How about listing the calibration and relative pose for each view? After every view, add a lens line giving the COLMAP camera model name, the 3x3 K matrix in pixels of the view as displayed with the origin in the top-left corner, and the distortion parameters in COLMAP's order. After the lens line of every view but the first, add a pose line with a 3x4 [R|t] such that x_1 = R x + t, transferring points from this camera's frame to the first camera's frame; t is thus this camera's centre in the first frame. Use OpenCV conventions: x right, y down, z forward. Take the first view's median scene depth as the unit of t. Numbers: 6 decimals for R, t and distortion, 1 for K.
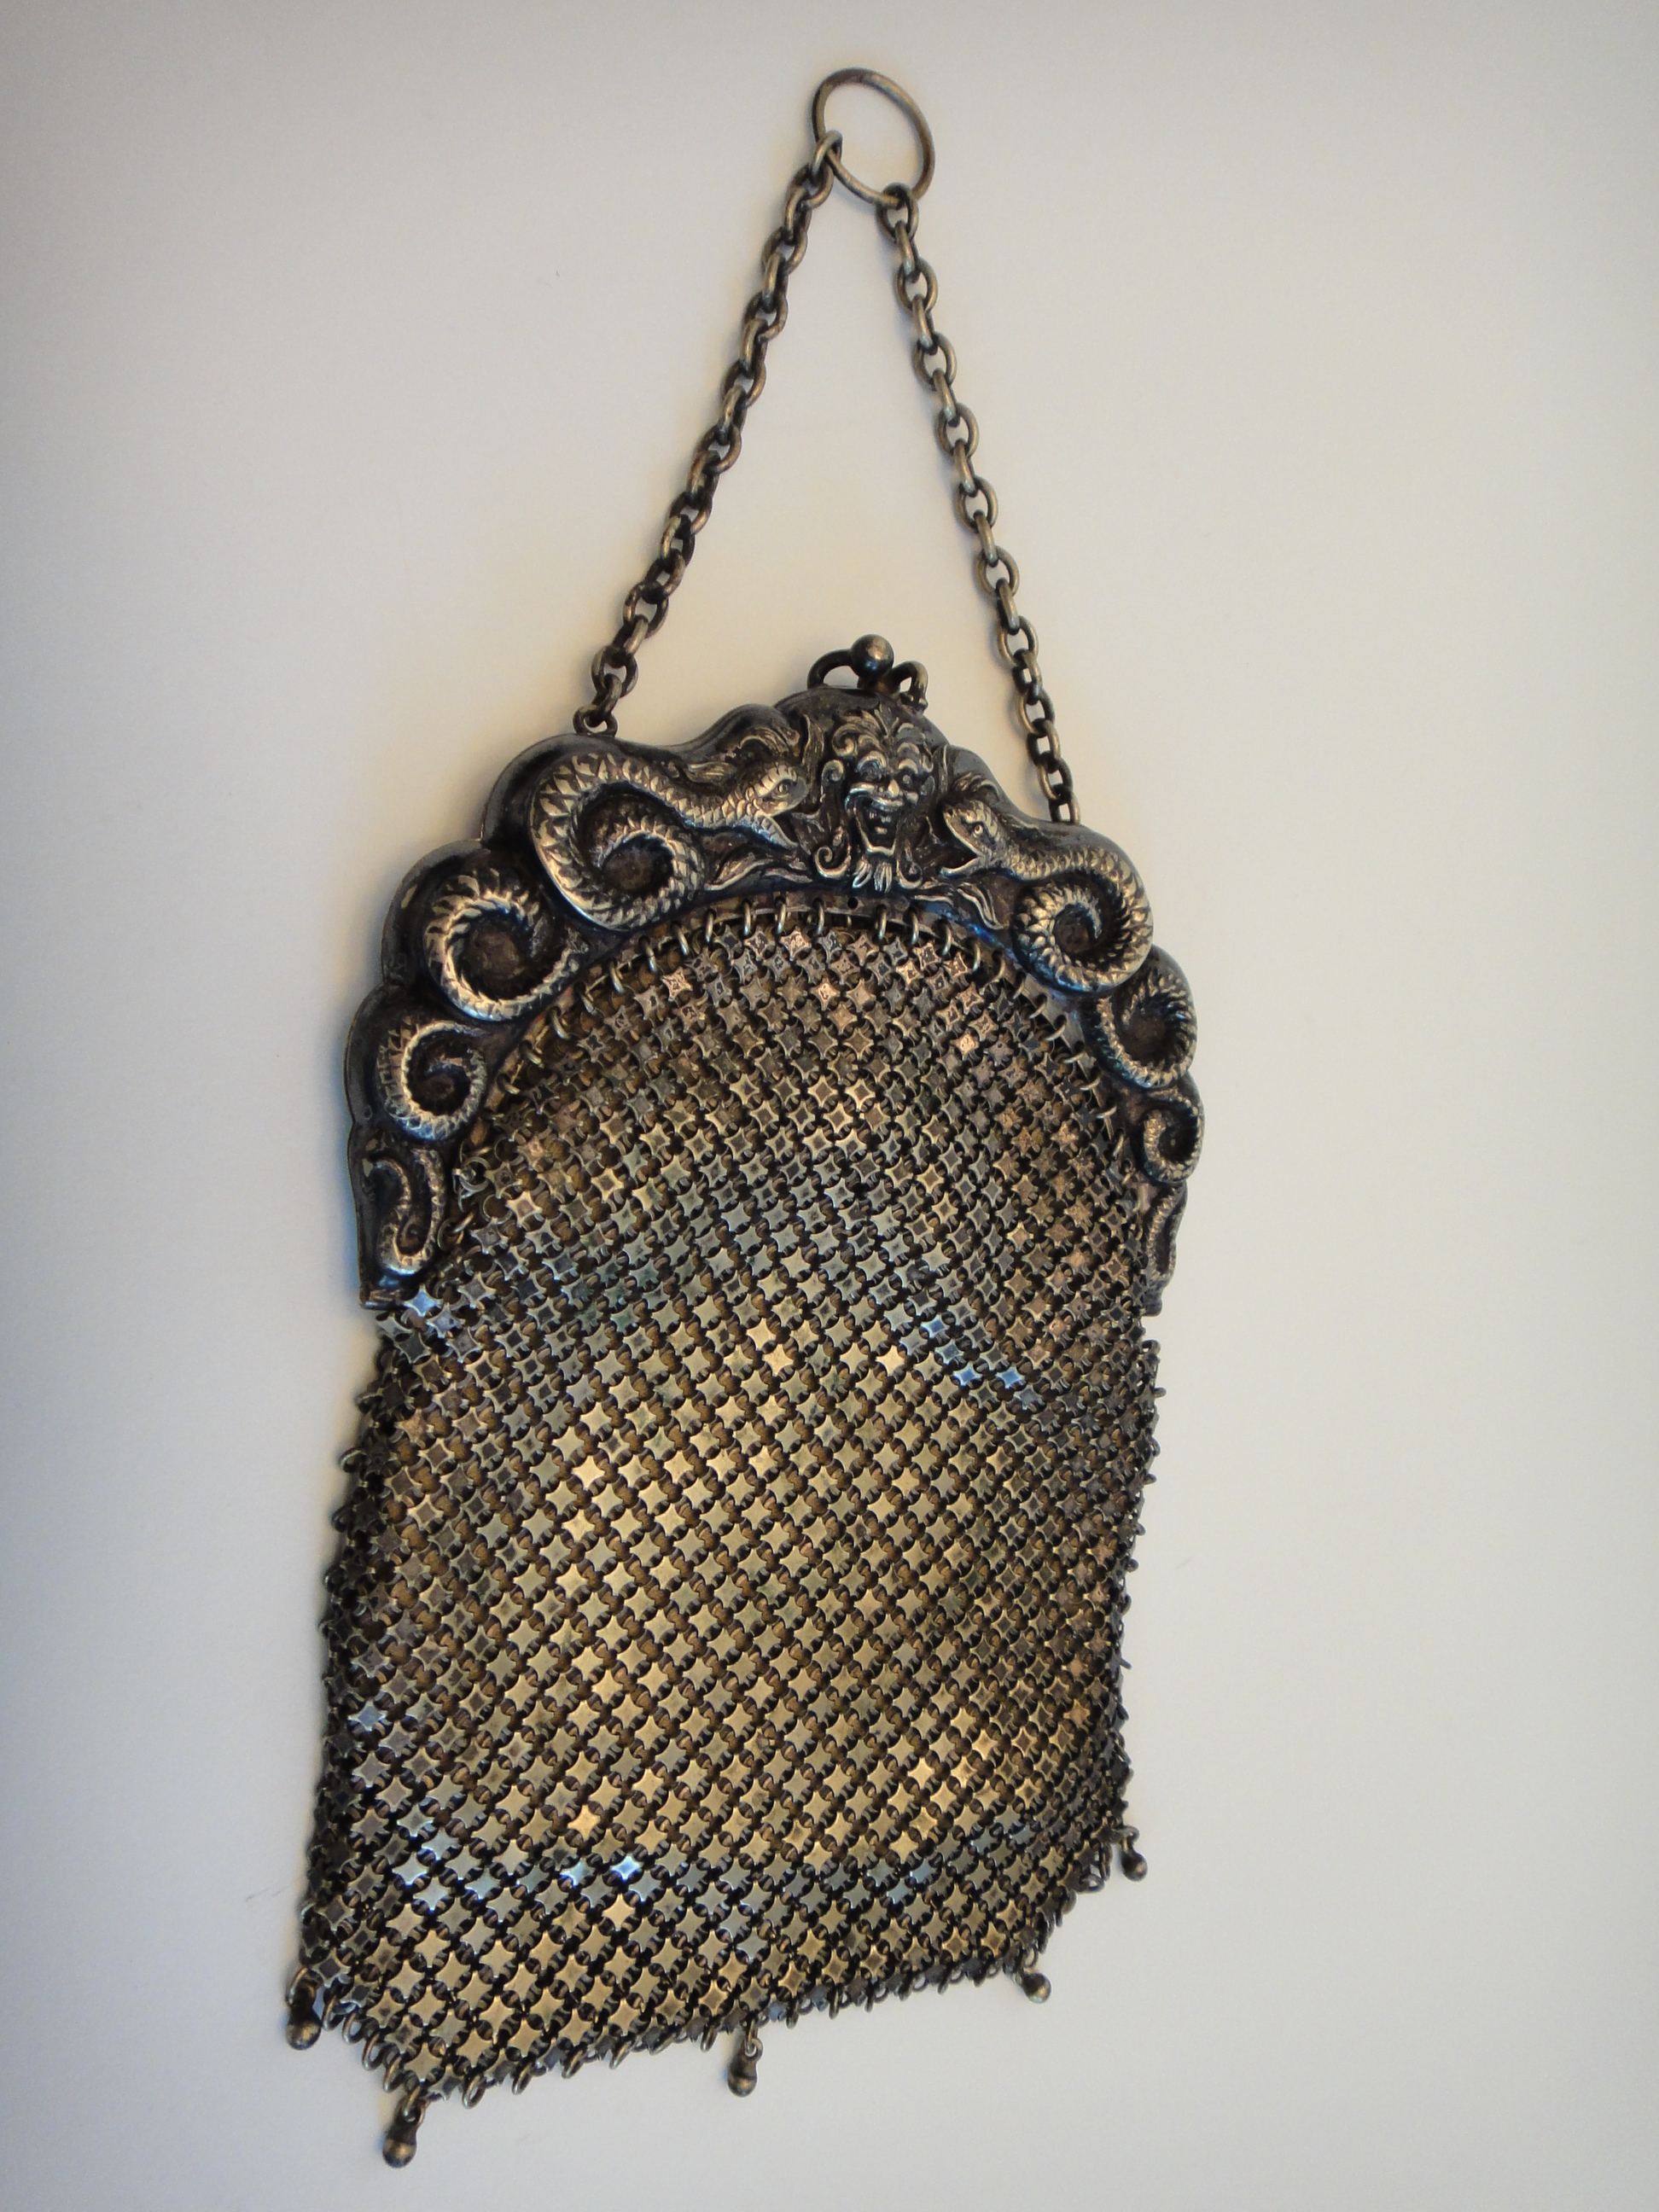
lens RADIAL K [[1644.0, 0, 861.1], [0, 1644.0, 1089.6], [0, 0, 1]] dist [0.039753, -0.002206]
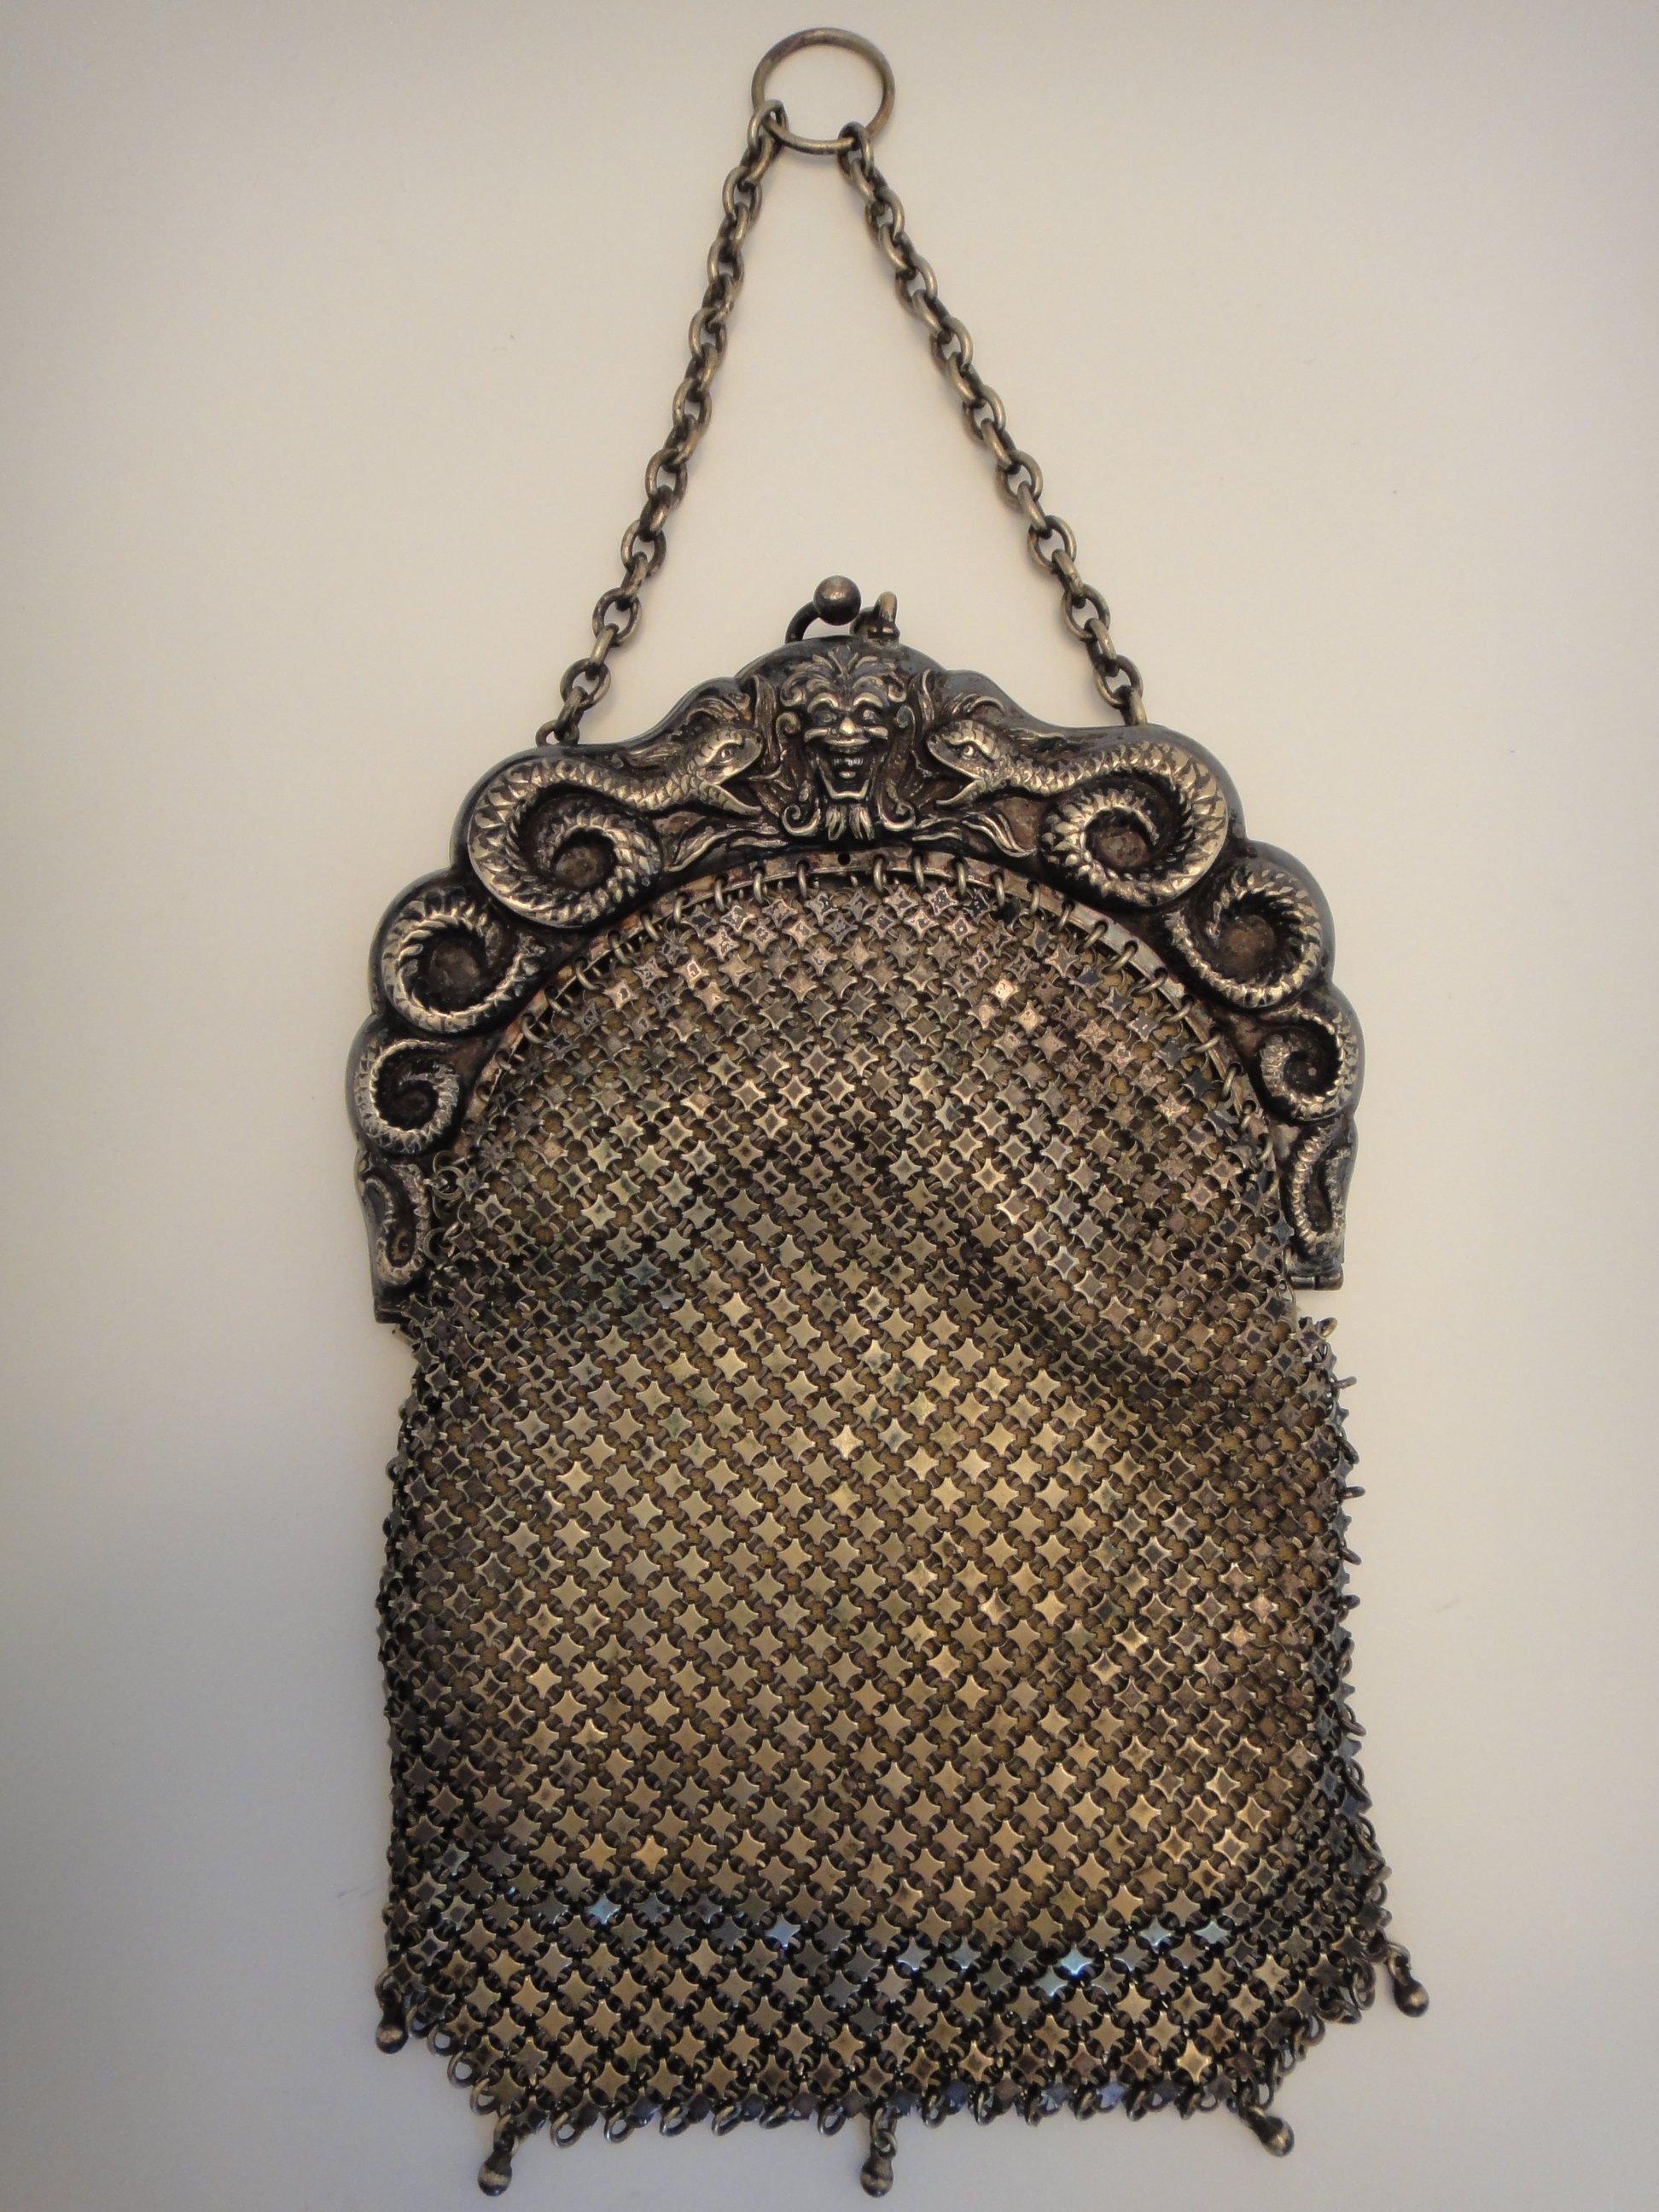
lens RADIAL K [[1658.9, 0, 782.4], [0, 1658.9, 1074.5], [0, 0, 1]] dist [0.033206, 0.000426]
pose [[0.868427, -0.147627, -0.473329, 0.397324], [0.109849, 0.988208, -0.106670, 0.105093], [0.483495, 0.040641, 0.874403, 0.170799]]
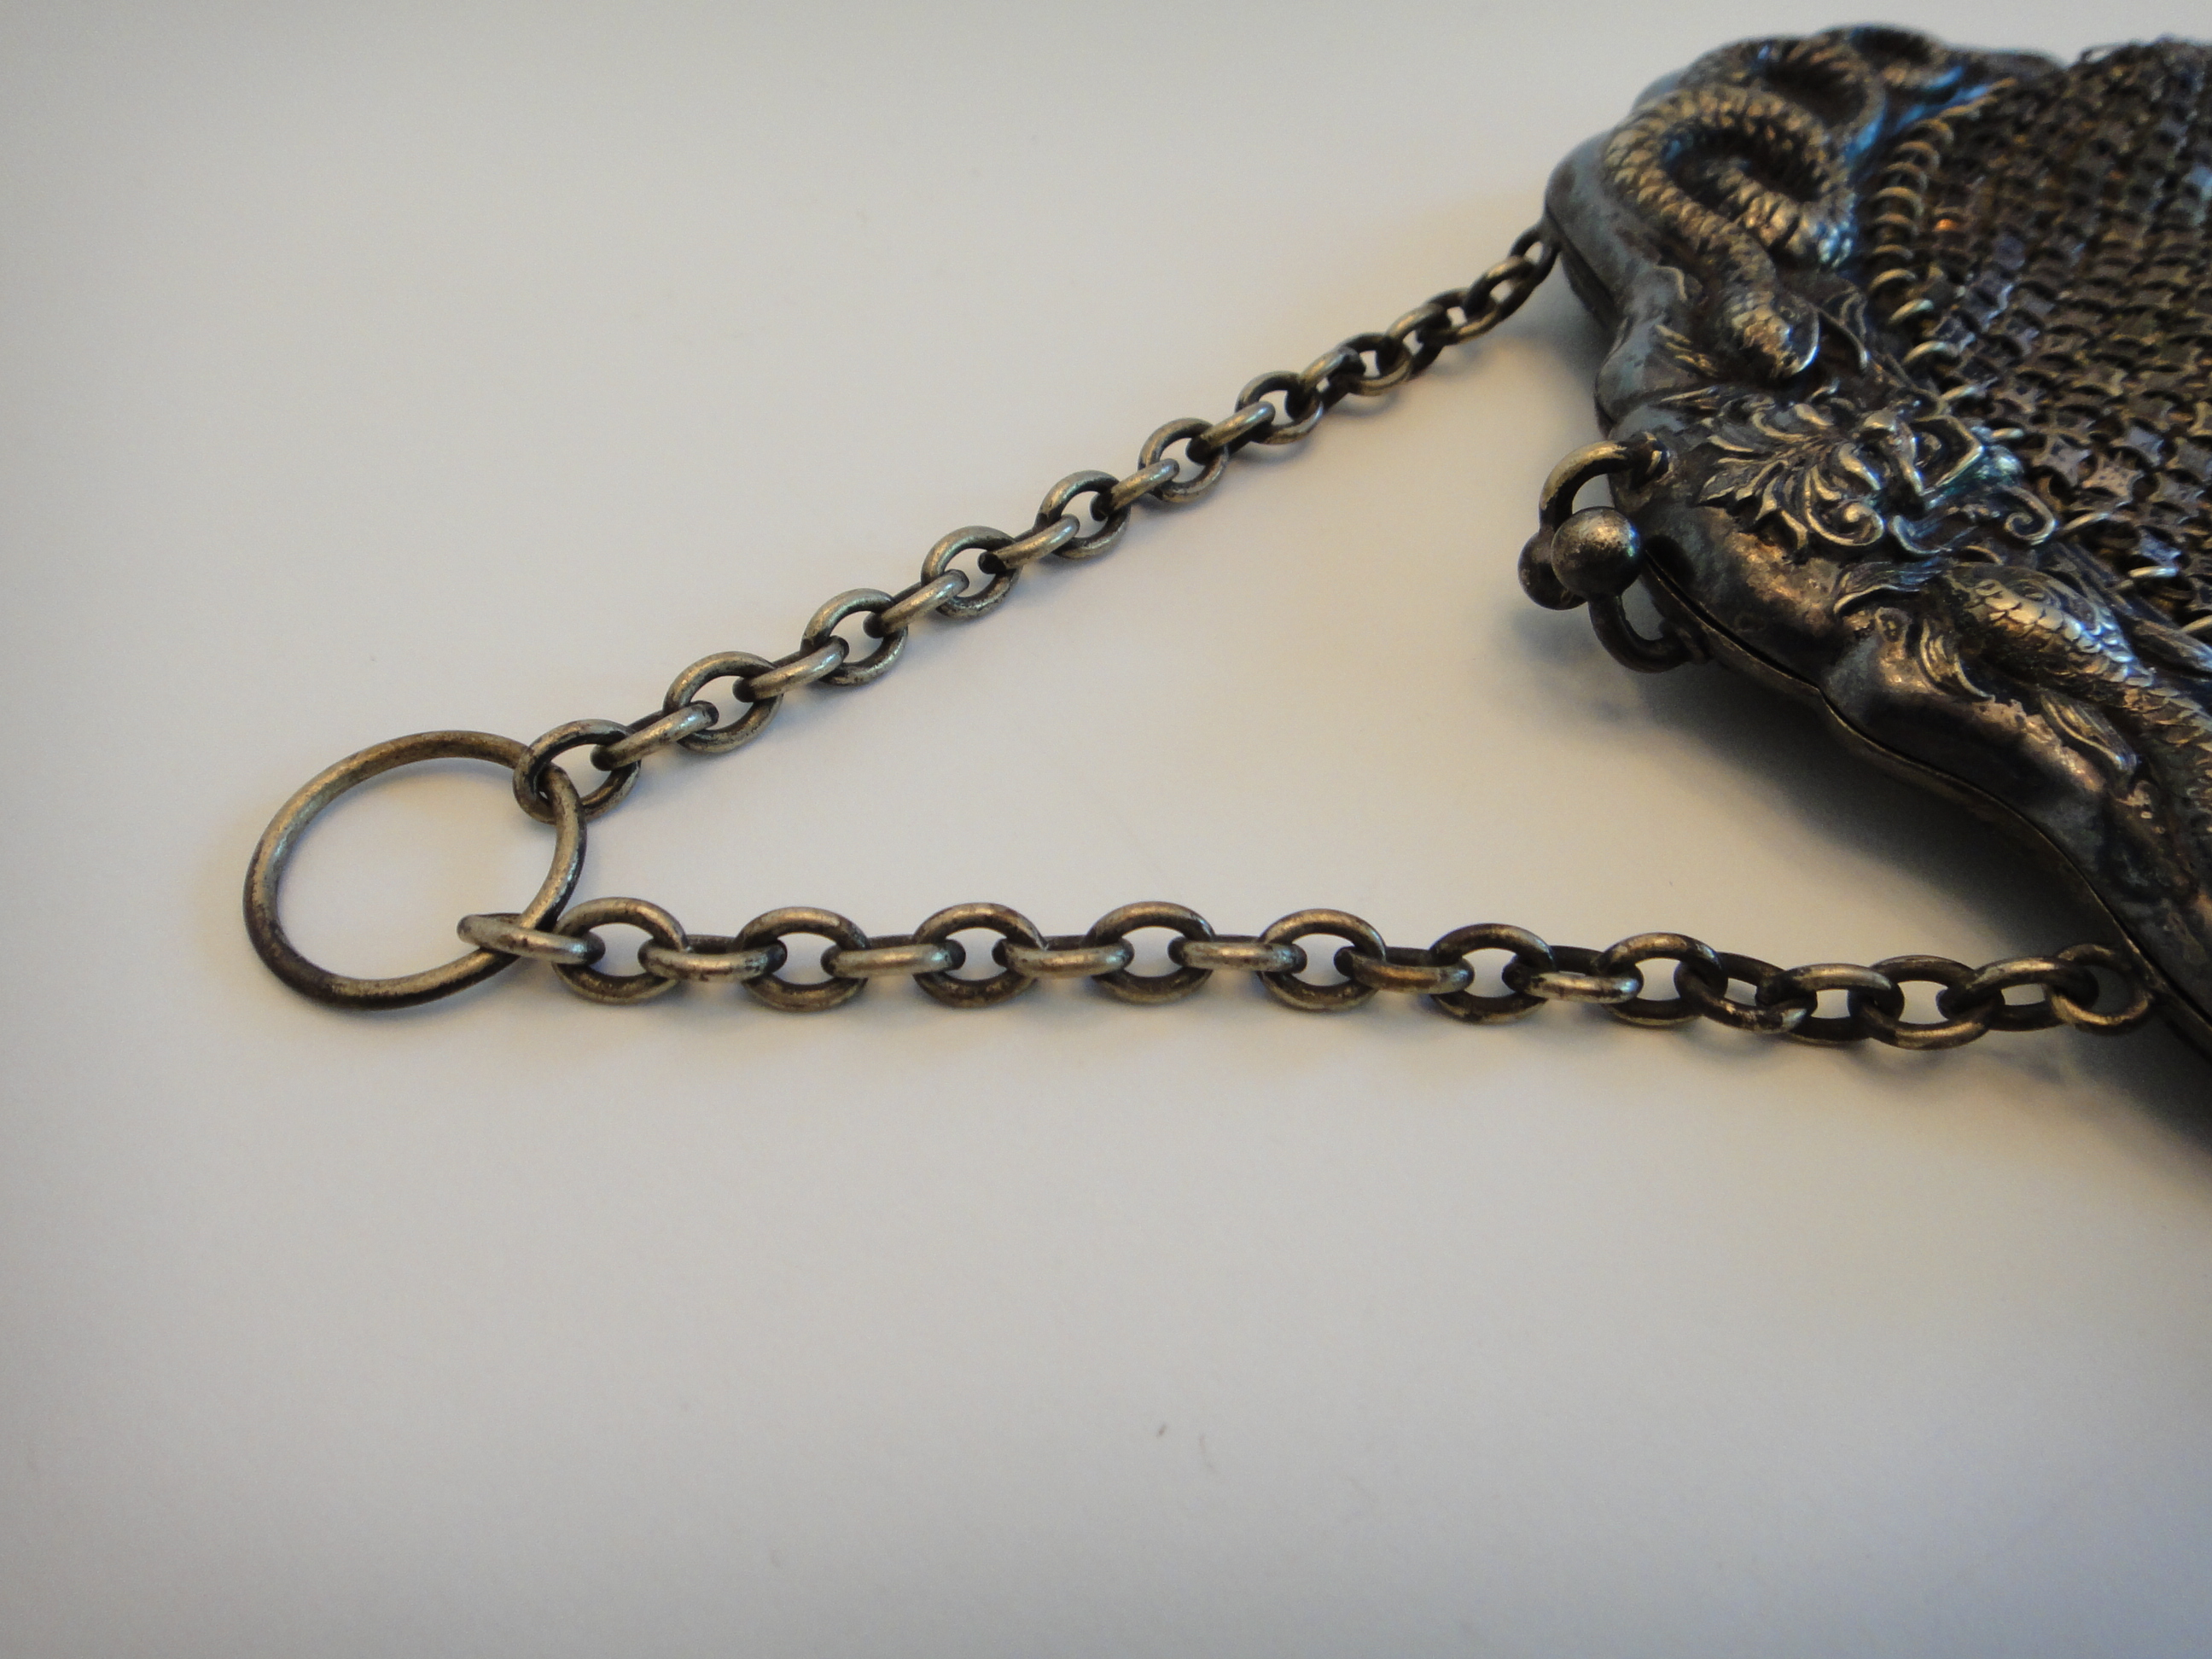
lens RADIAL K [[1672.6, 0, 1106.0], [0, 1672.6, 829.5], [0, 0, 1]] dist [0.031764, -0.002680]
pose [[-0.287392, -0.950460, 0.118459, -0.092223], [0.917983, -0.238031, 0.317252, -0.590786], [-0.273338, 0.199919, 0.940914, 0.595710]]
